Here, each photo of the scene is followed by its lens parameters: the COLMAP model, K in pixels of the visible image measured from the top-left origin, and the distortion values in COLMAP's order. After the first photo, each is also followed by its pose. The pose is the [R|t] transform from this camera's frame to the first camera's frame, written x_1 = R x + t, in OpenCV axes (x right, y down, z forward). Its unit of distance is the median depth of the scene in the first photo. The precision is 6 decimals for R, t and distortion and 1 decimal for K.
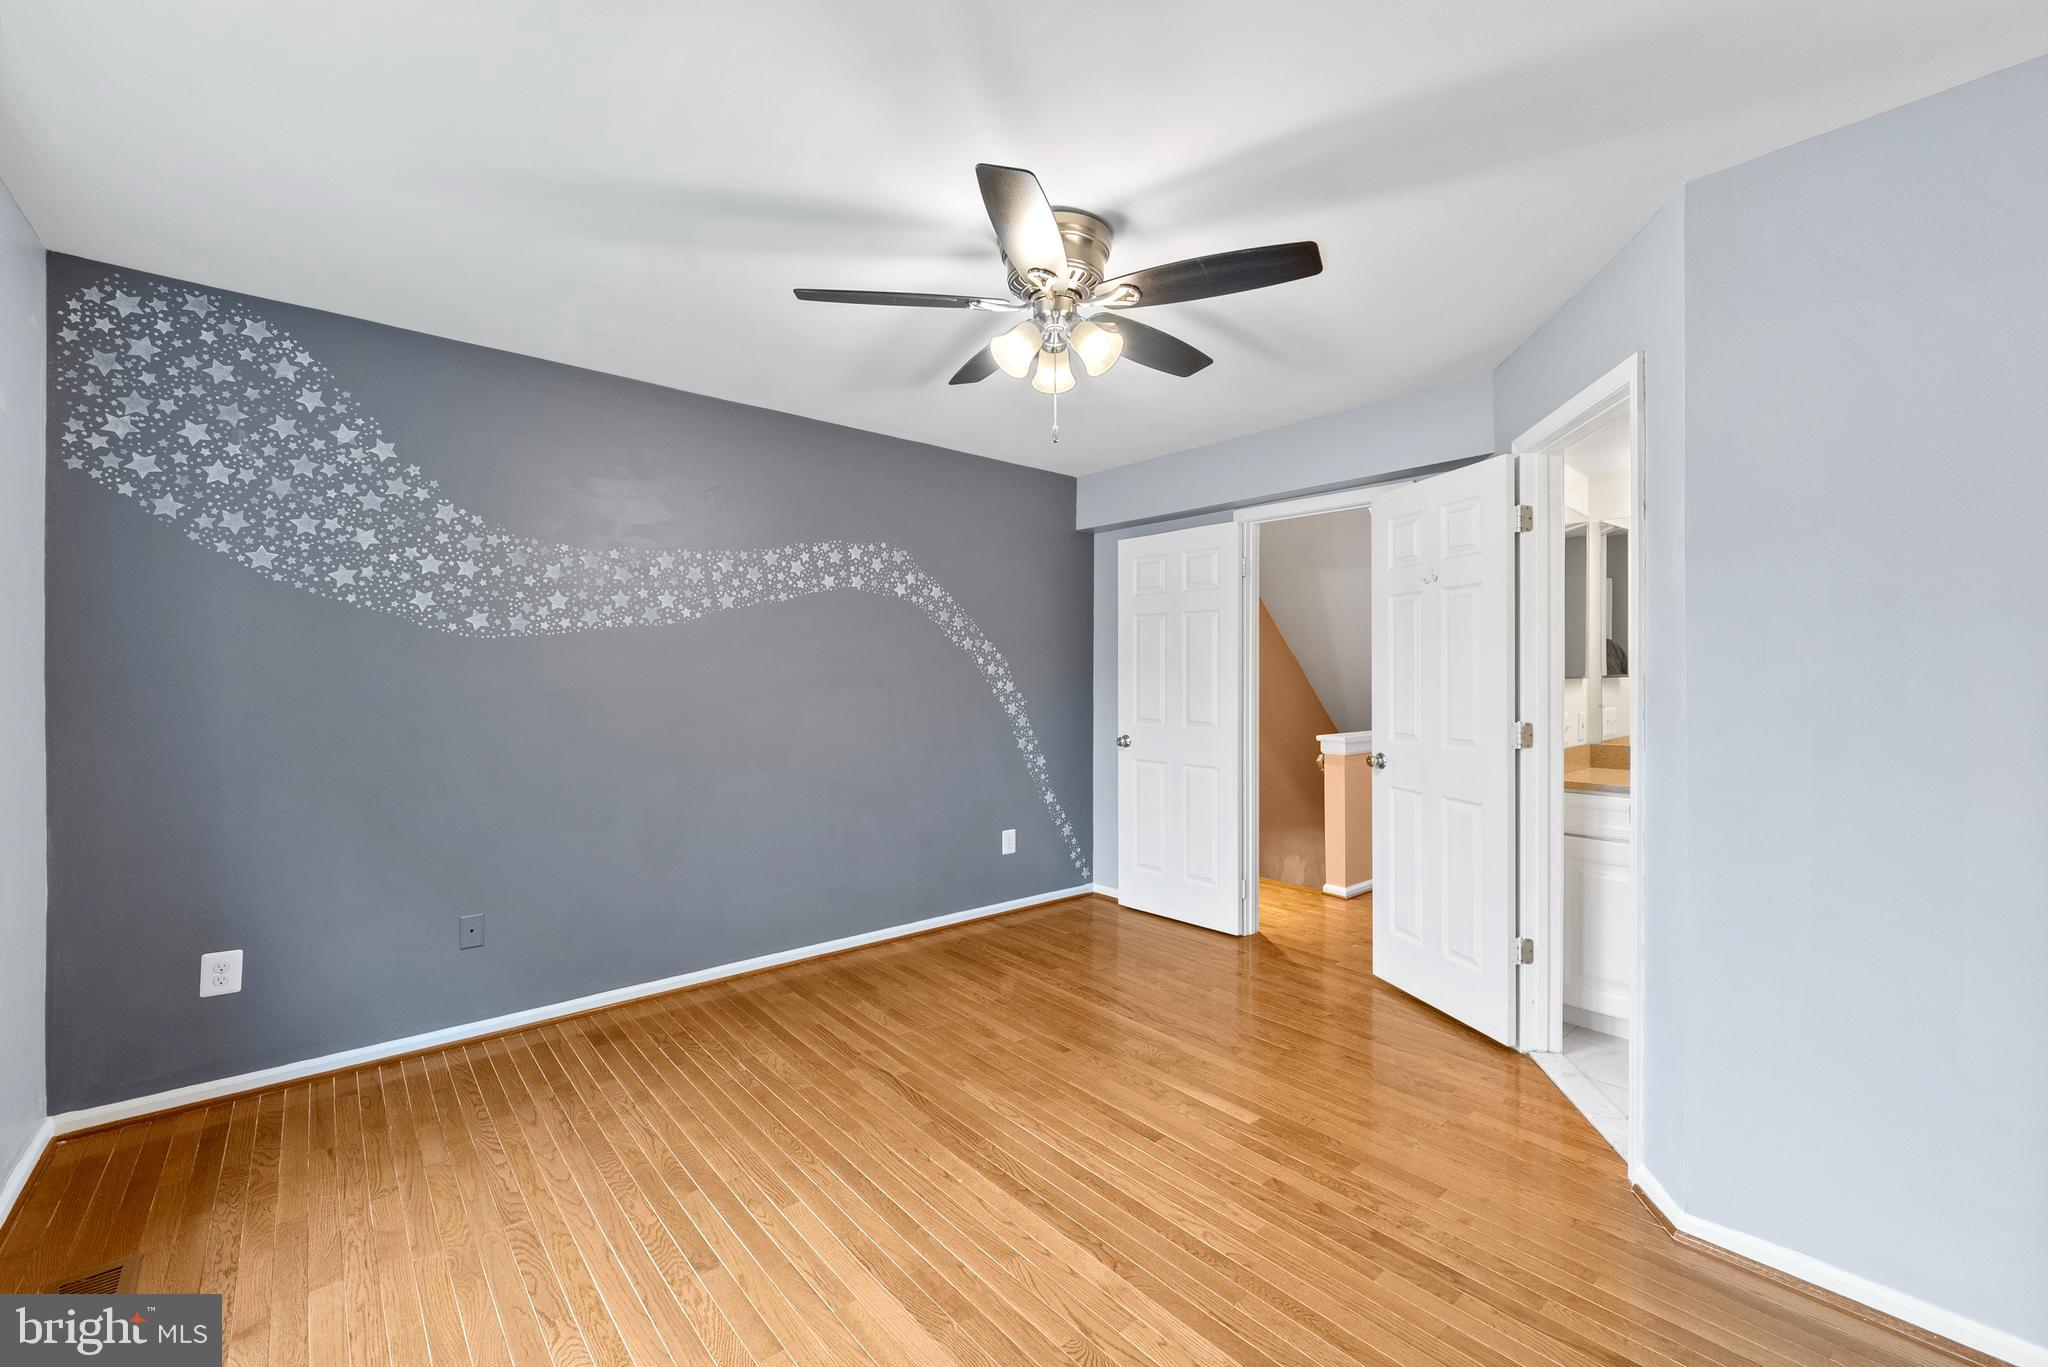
lens RADIAL K [[834.3, 0, 1025.3], [0, 834.3, 676.8], [0, 0, 1]] dist [0.002404, -0.000509]
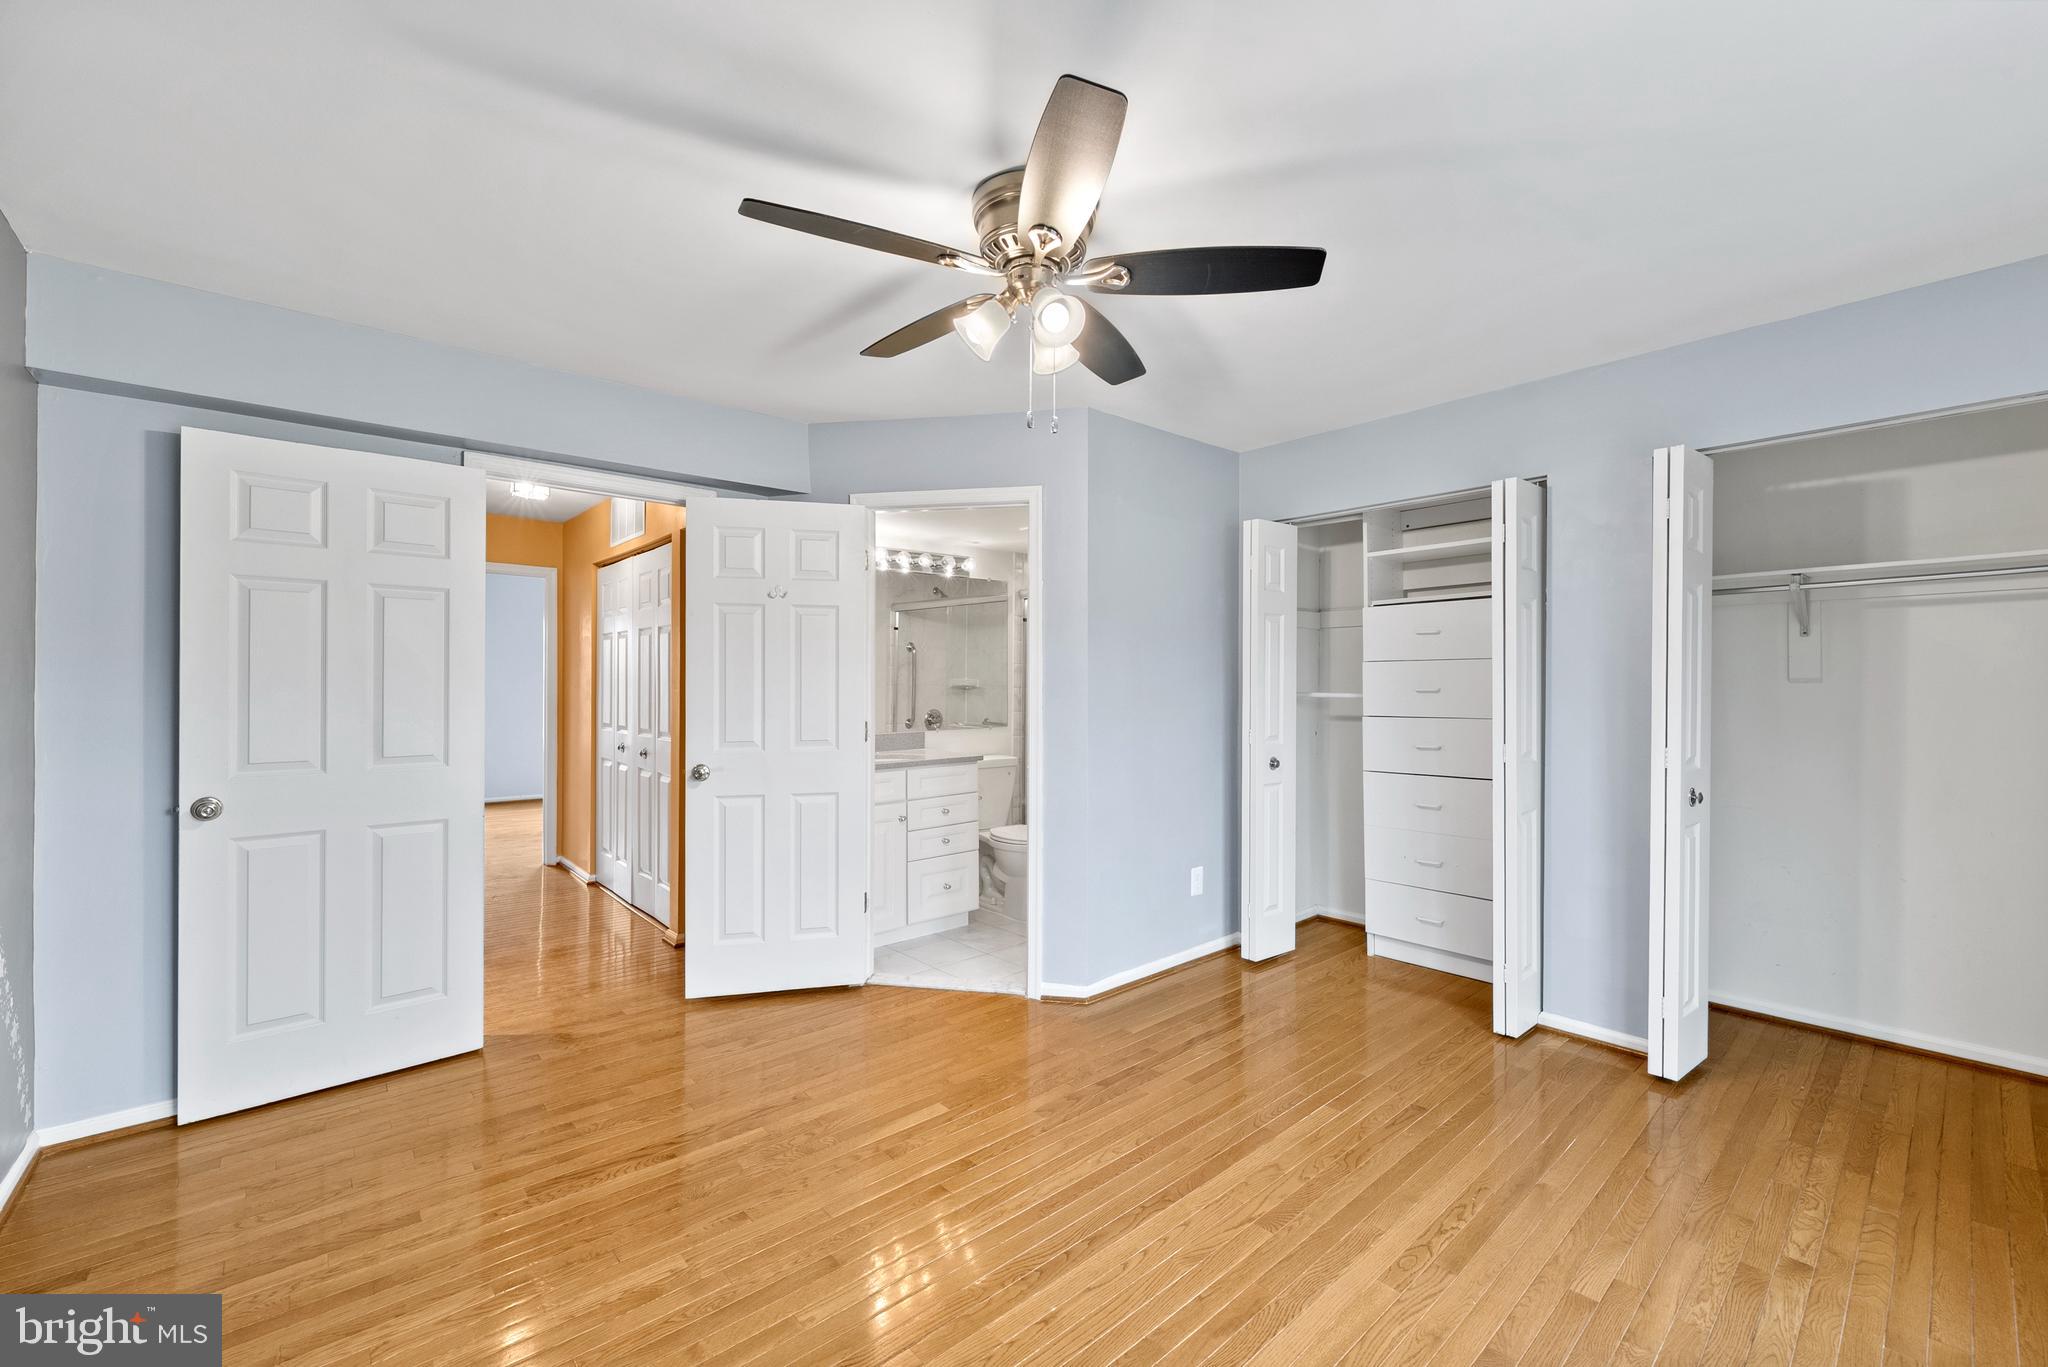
lens RADIAL K [[834.3, 0, 1027.3], [0, 834.3, 679.5], [0, 0, 1]] dist [0.002404, -0.000509]
pose [[-0.004129, 0.005671, 0.999975, -0.793895], [0.005322, 0.999970, -0.005649, 0.002894], [-0.999977, 0.005299, -0.004159, 0.920615]]
